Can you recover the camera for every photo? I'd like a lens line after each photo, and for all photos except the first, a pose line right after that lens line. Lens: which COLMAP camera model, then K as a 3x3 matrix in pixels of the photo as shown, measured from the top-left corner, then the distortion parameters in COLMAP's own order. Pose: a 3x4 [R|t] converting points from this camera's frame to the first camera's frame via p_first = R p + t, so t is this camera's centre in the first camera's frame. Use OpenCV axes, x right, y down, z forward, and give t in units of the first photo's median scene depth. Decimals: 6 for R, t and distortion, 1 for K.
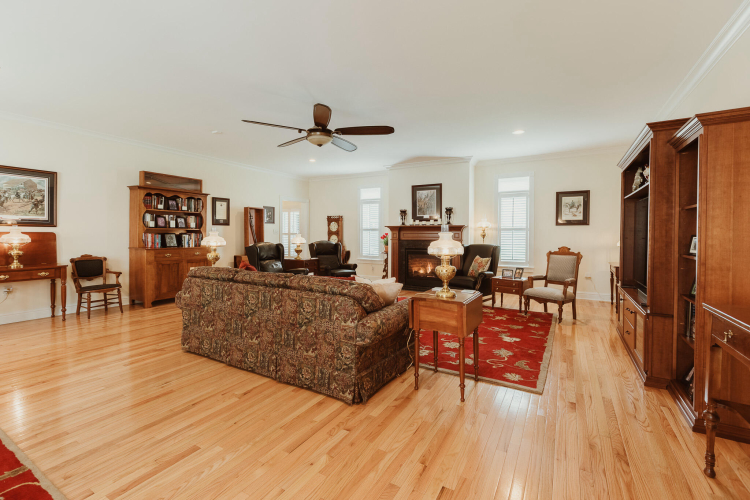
lens RADIAL K [[339.9, 0, 375.0], [0, 339.9, 250.0], [0, 0, 1]] dist [0.000242, 0.000003]
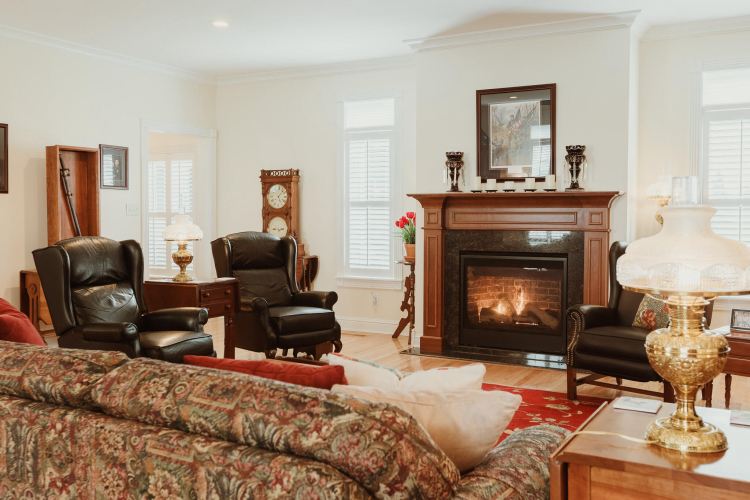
lens RADIAL K [[758.7, 0, 375.0], [0, 758.7, 250.0], [0, 0, 1]] dist [-0.007169, -0.006414]
pose [[0.999991, -0.001268, 0.003971, -0.012717], [0.001274, 0.999998, -0.001504, -0.005477], [-0.003969, 0.001509, 0.999991, 0.135420]]
